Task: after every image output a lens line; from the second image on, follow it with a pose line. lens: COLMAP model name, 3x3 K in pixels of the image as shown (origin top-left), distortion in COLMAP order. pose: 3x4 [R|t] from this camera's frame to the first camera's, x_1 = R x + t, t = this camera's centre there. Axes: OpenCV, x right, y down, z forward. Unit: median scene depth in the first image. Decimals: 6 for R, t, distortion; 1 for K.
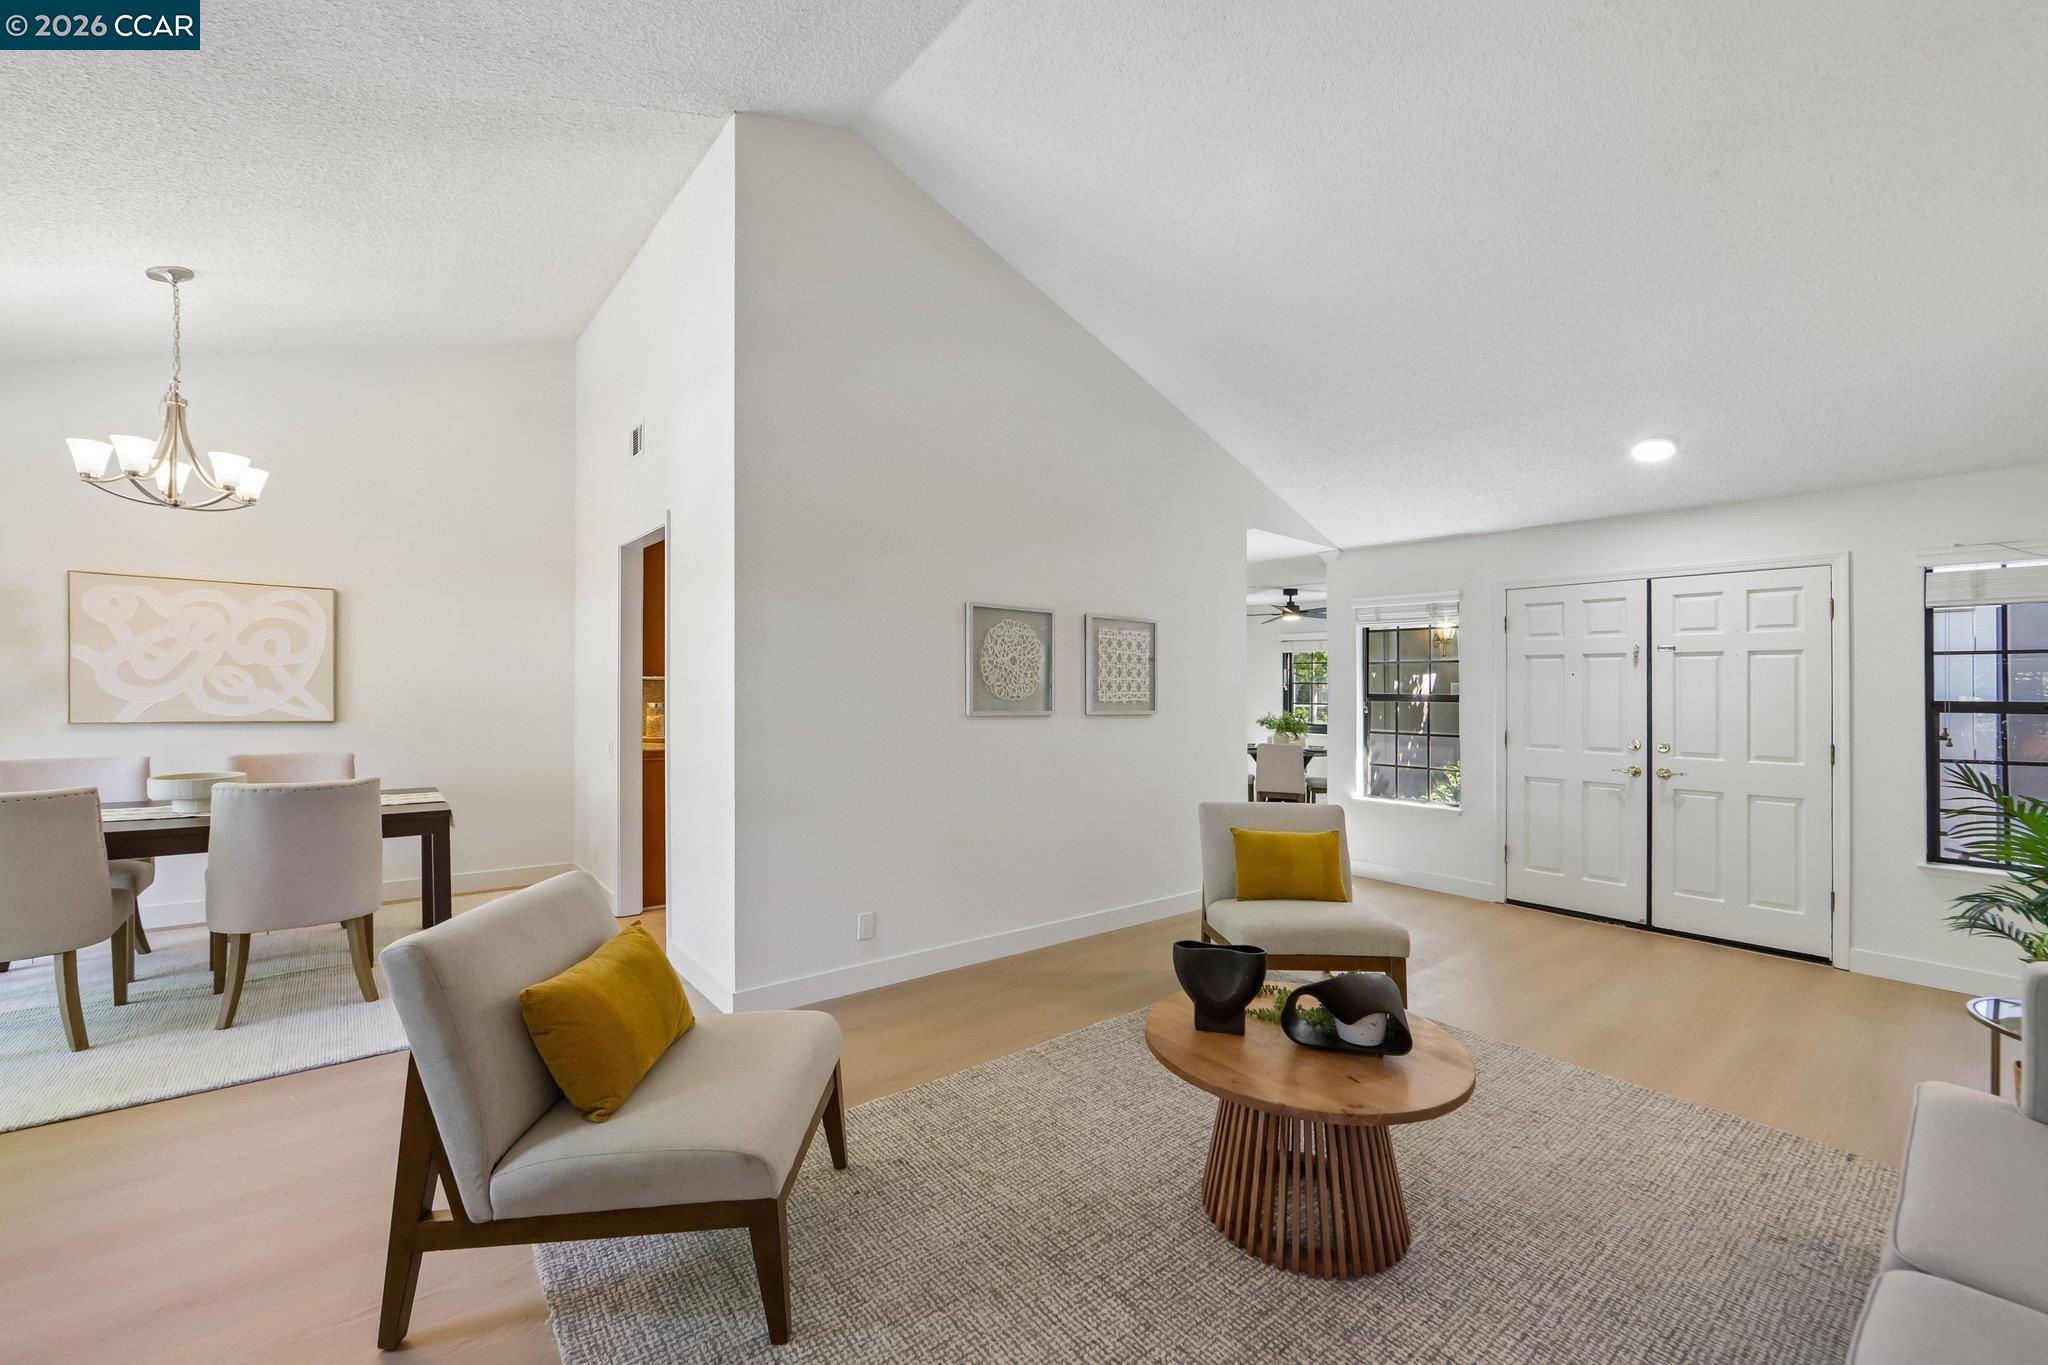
lens RADIAL K [[821.2, 0, 1037.0], [0, 821.2, 688.0], [0, 0, 1]] dist [-0.013961, 0.003375]
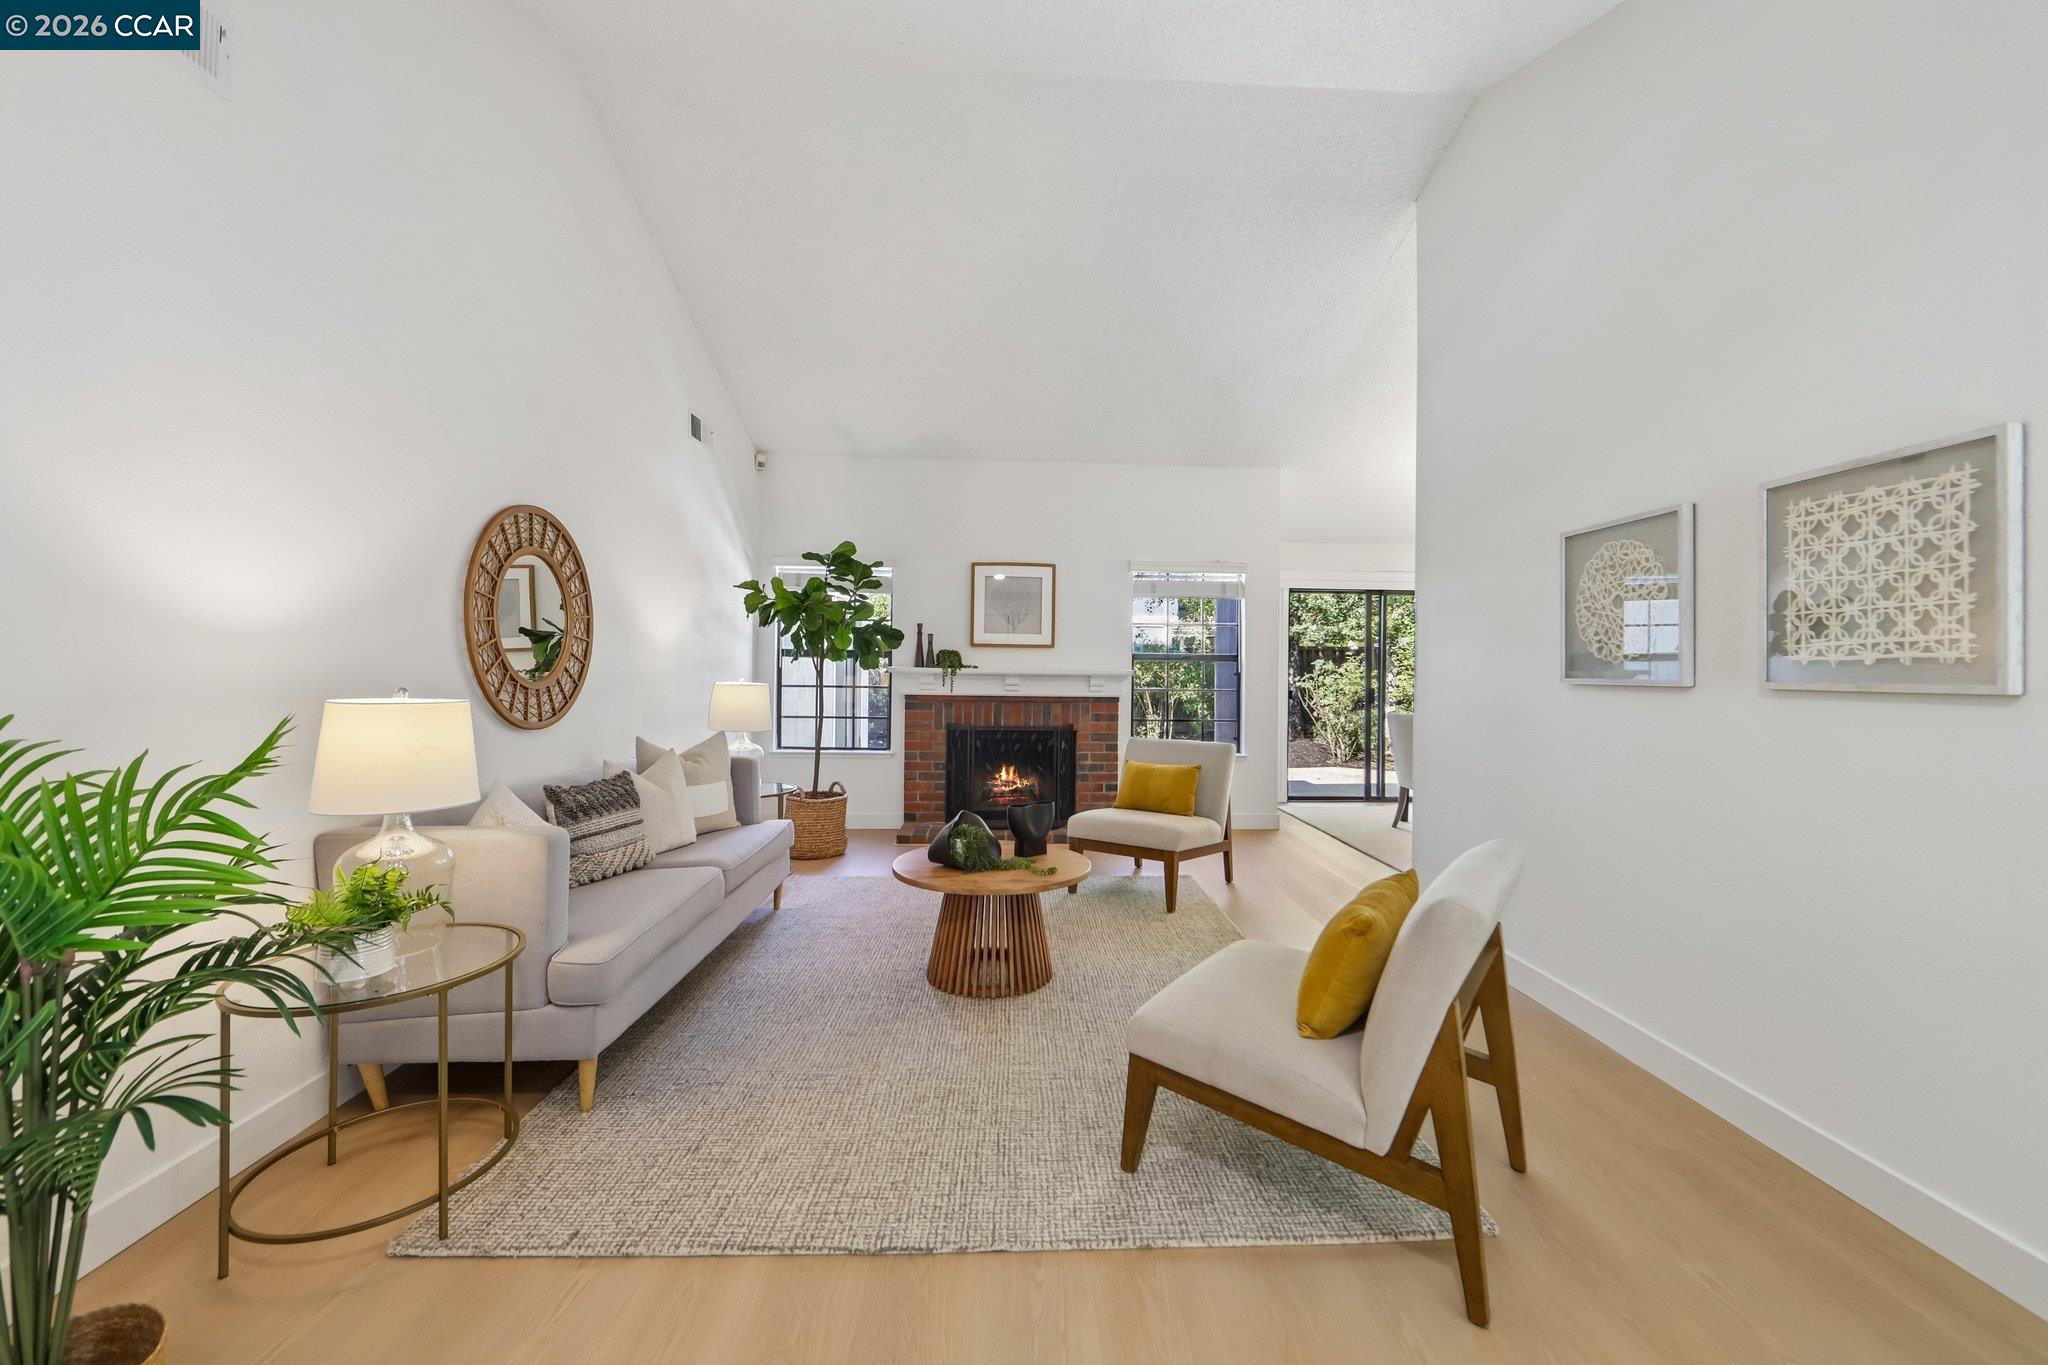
lens RADIAL K [[821.2, 0, 1041.3], [0, 821.2, 665.7], [0, 0, 1]] dist [-0.013961, 0.003375]
pose [[-0.605943, -0.026575, -0.795064, 0.721792], [-0.018445, 0.999643, -0.019355, 0.036813], [0.795294, 0.002937, -0.606217, 0.961858]]
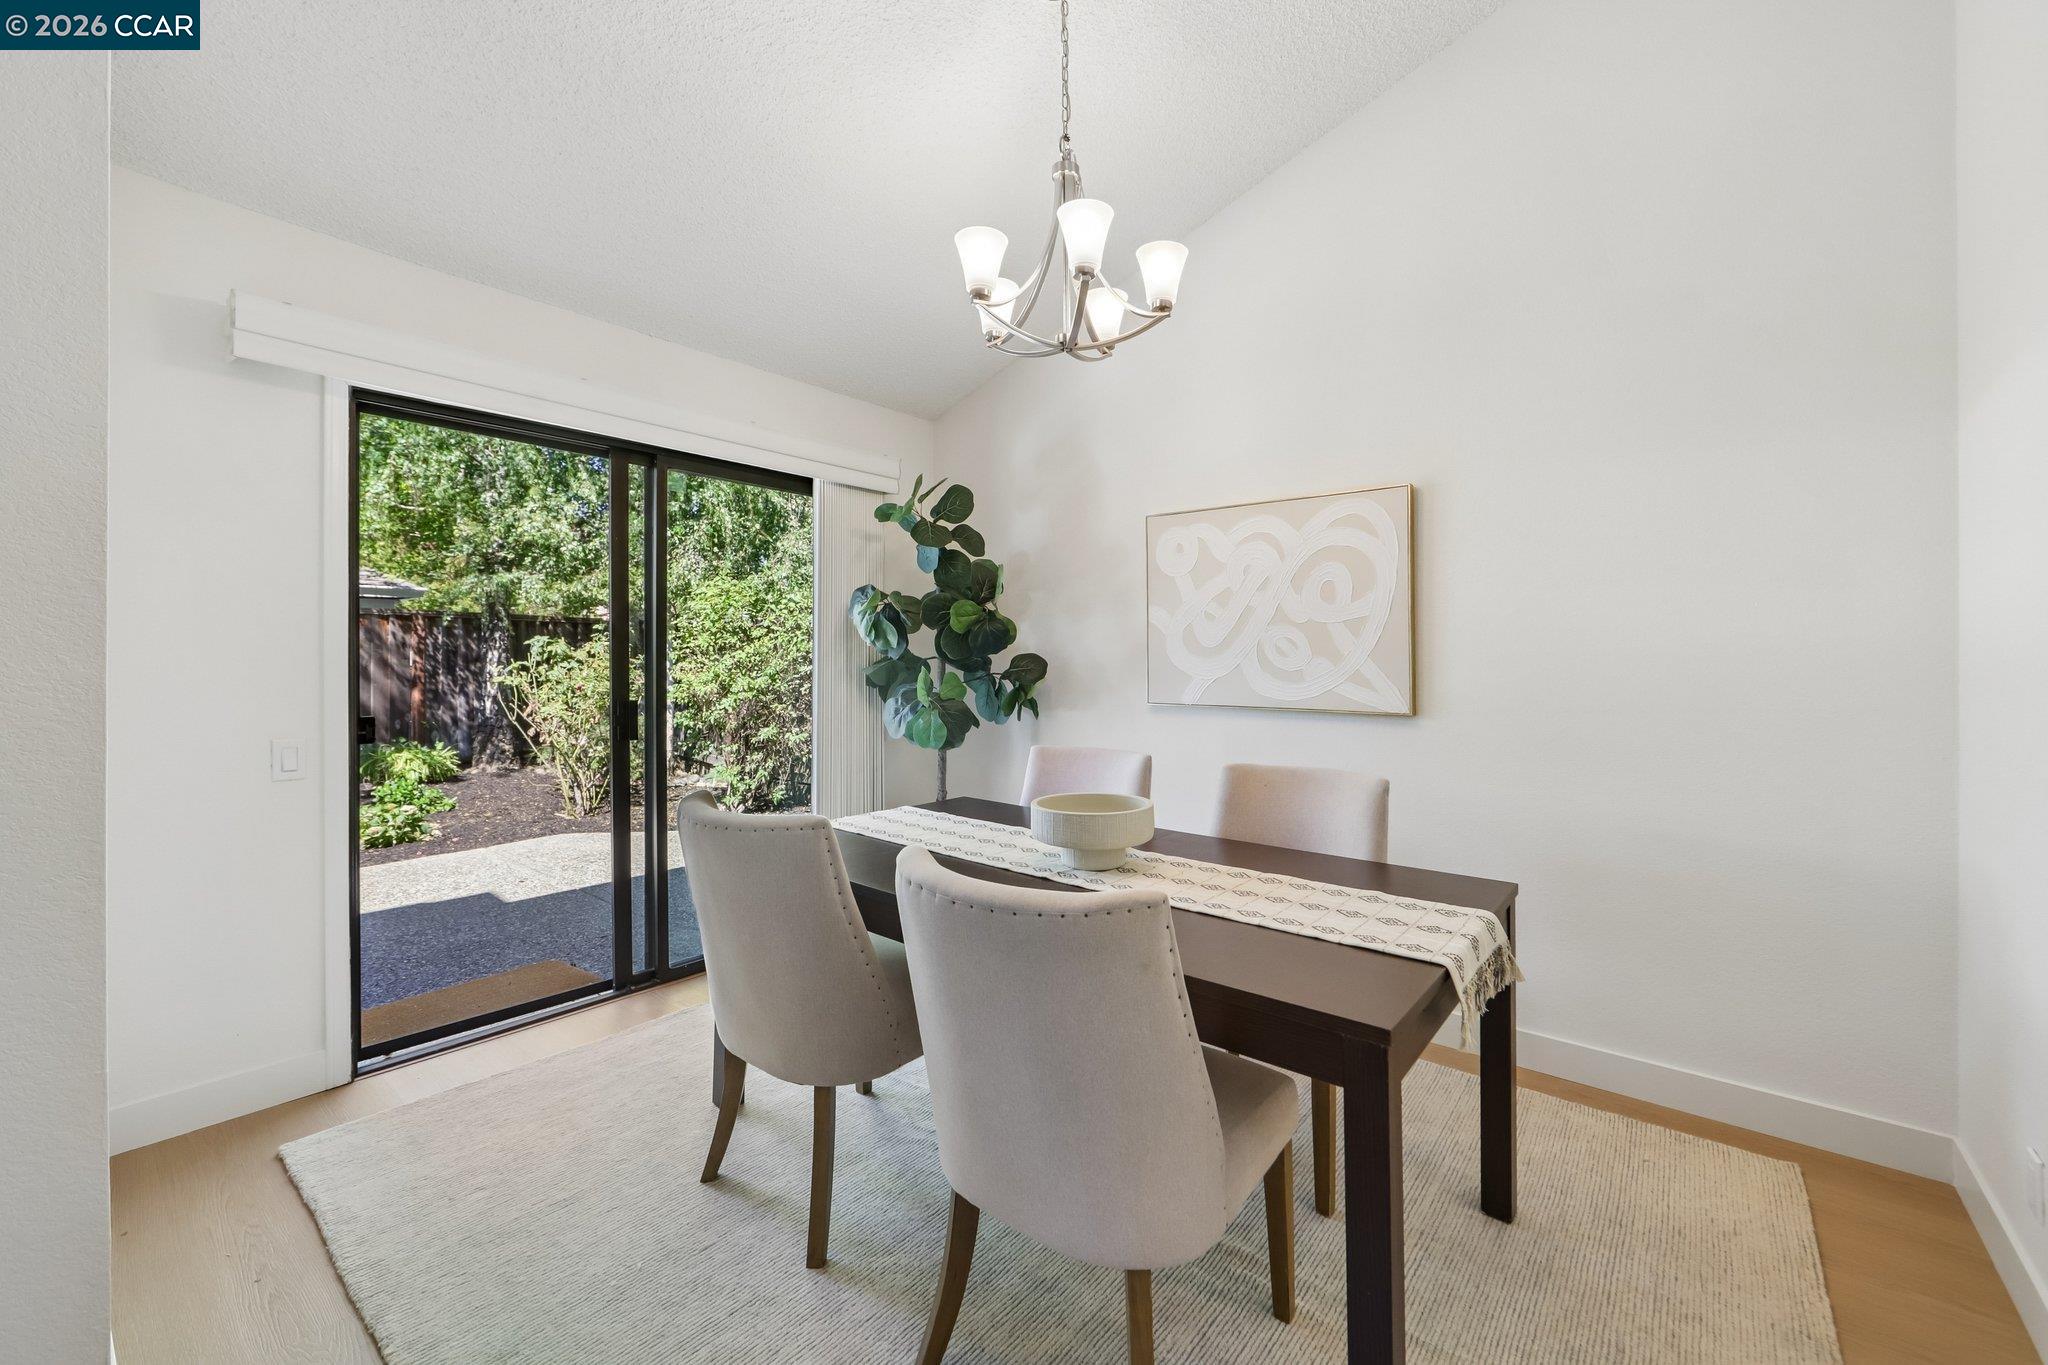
lens RADIAL K [[821.2, 0, 1050.7], [0, 821.2, 667.1], [0, 0, 1]] dist [-0.013961, 0.003375]
pose [[0.197413, -0.005396, -0.980305, -0.364549], [-0.002115, 0.999980, -0.005931, 0.011888], [0.980318, 0.003244, 0.197398, 0.670566]]
